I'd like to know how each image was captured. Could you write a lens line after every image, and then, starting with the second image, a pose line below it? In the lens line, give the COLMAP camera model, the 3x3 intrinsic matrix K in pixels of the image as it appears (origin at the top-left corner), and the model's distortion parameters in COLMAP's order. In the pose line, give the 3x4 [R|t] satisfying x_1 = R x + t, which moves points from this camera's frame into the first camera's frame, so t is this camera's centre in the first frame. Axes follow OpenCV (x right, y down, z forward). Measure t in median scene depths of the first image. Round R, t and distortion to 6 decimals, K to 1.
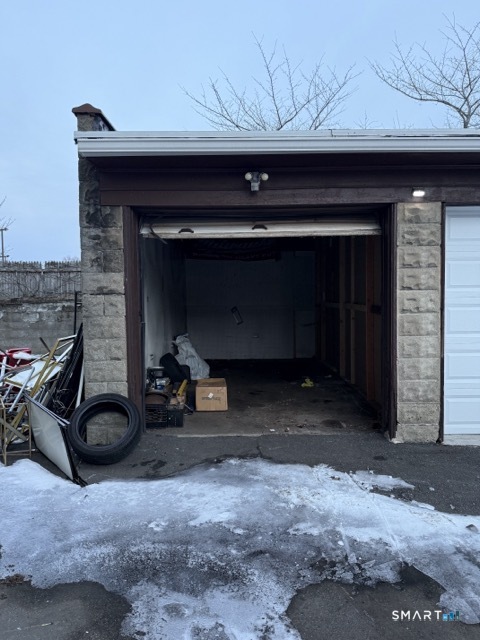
lens RADIAL K [[441.6, 0, 229.7], [0, 441.6, 321.7], [0, 0, 1]] dist [0.042069, -0.048277]
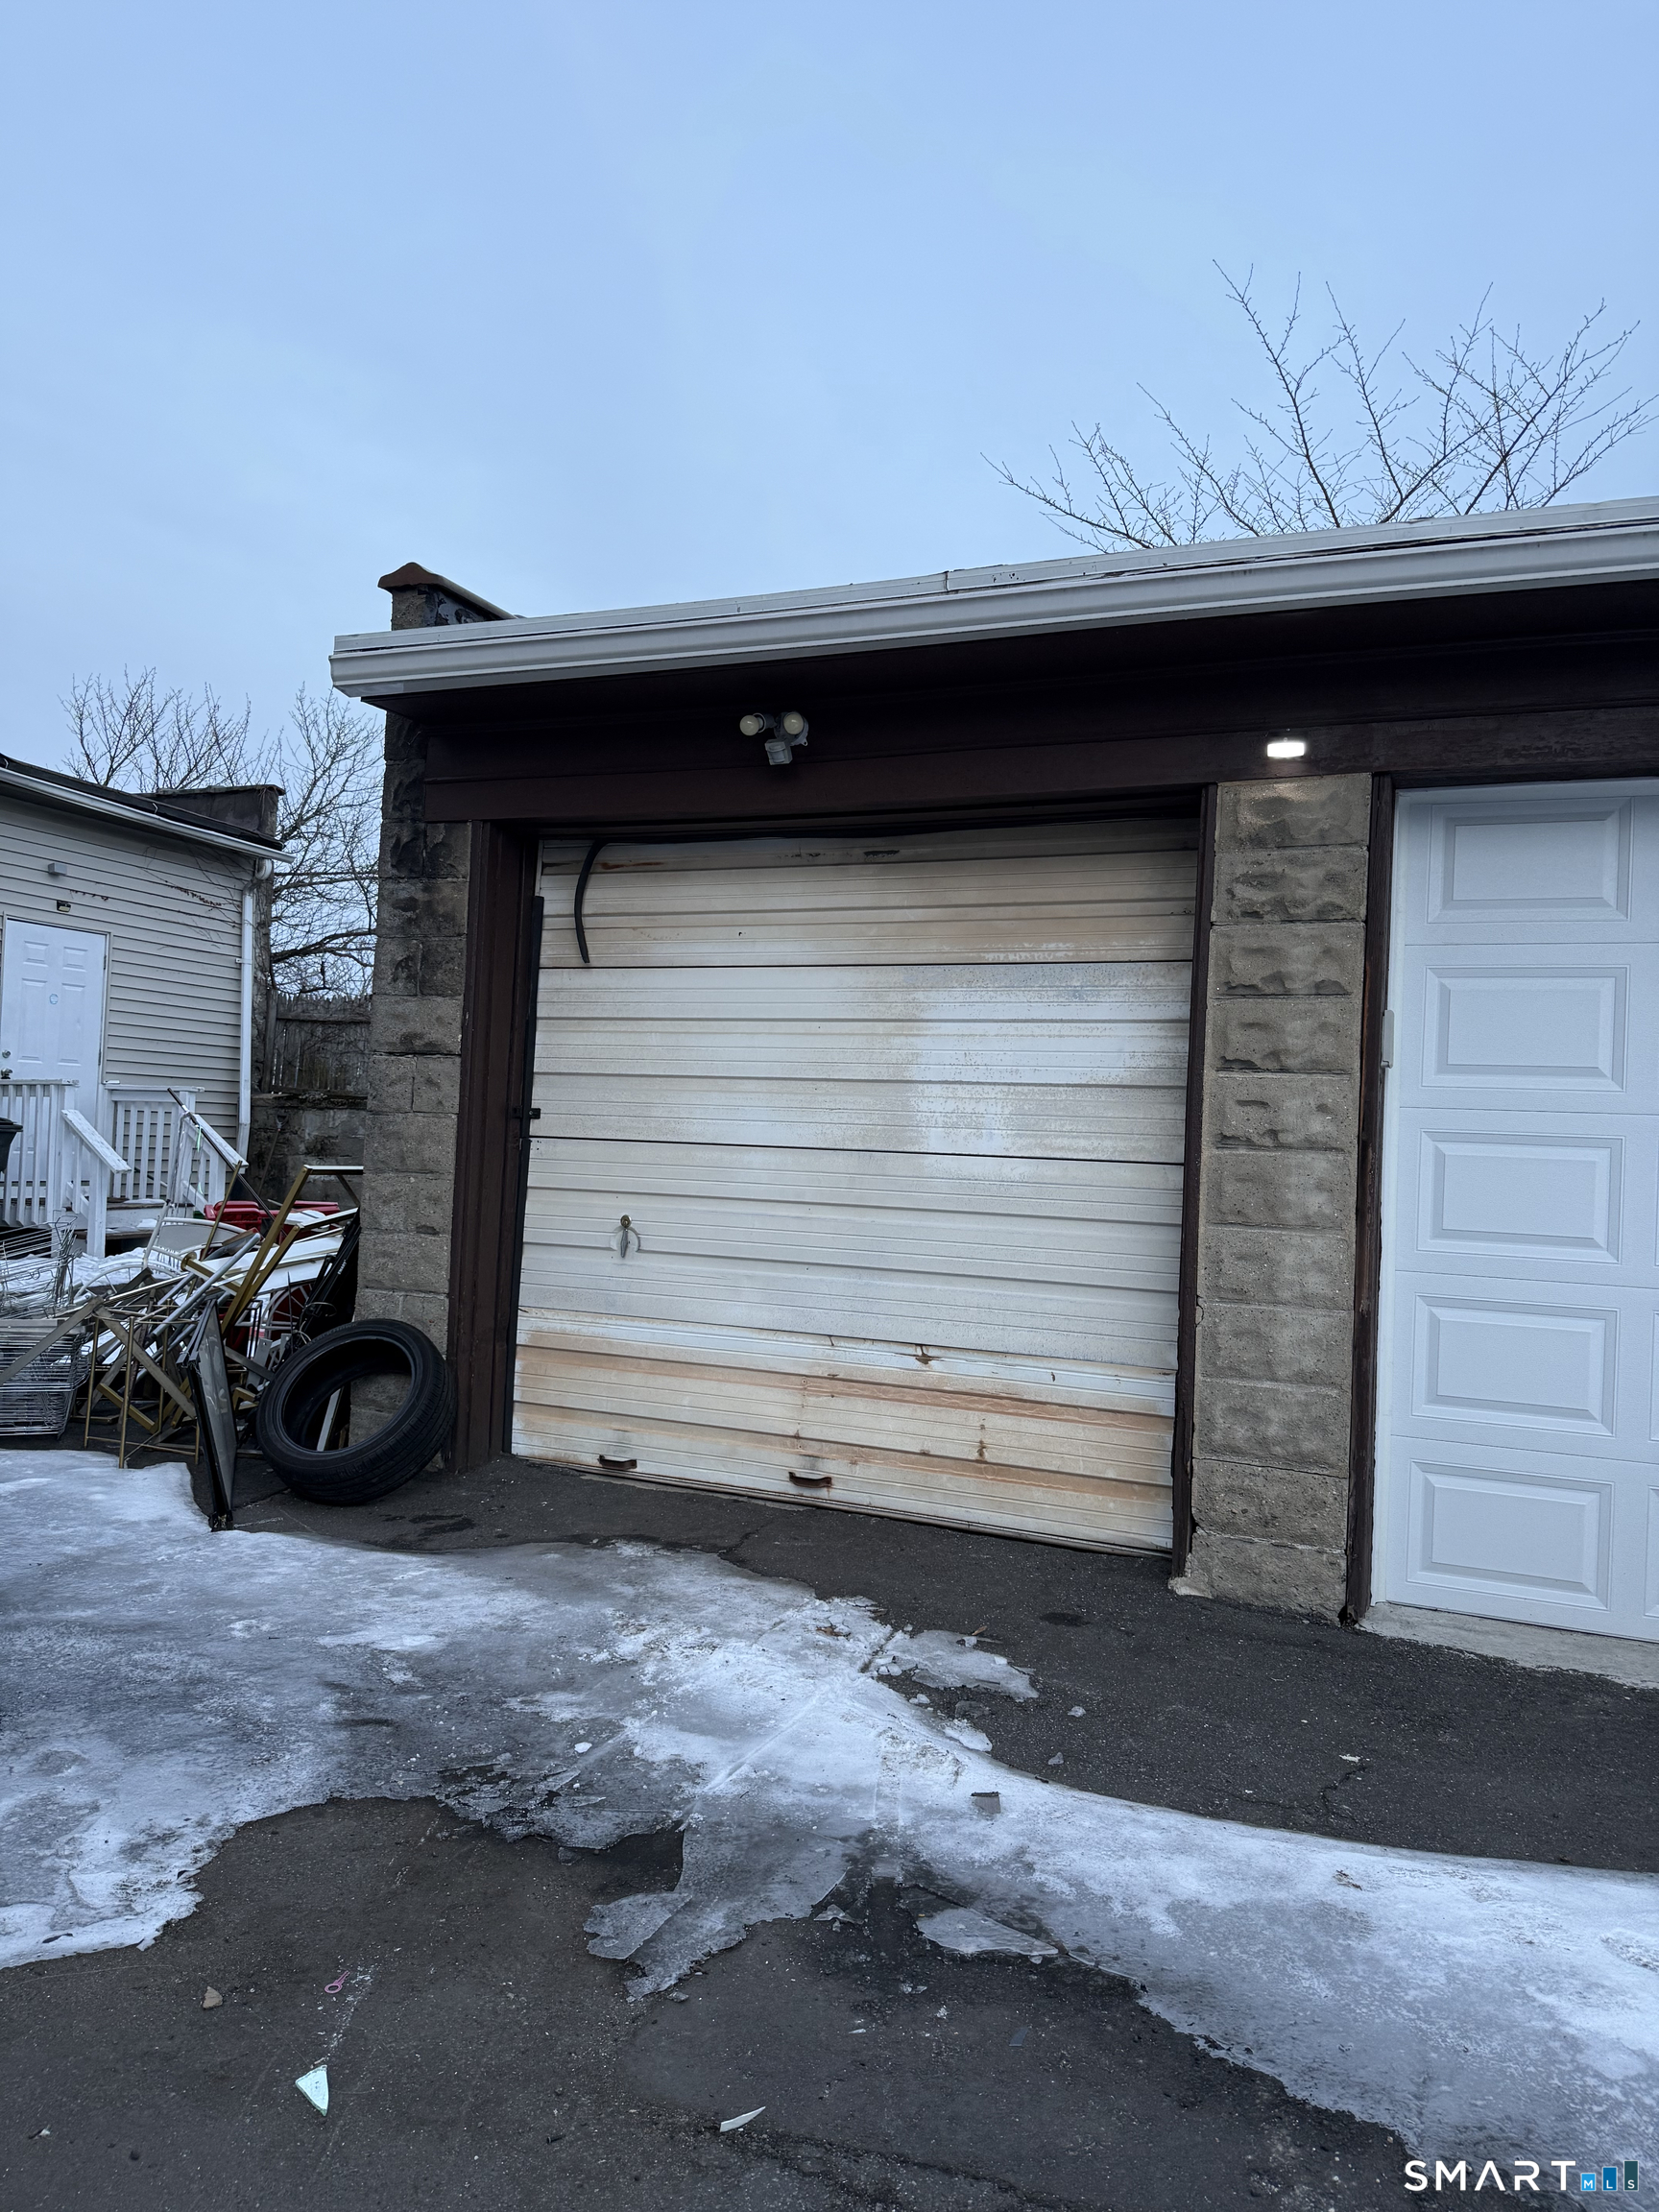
lens RADIAL K [[1514.5, 0, 811.8], [0, 1514.5, 1108.4], [0, 0, 1]] dist [0.083669, -0.126425]
pose [[0.915312, 0.044836, -0.400241, 0.548272], [-0.078402, 0.994608, -0.067879, 0.045429], [0.395040, 0.093511, 0.913892, -0.039031]]
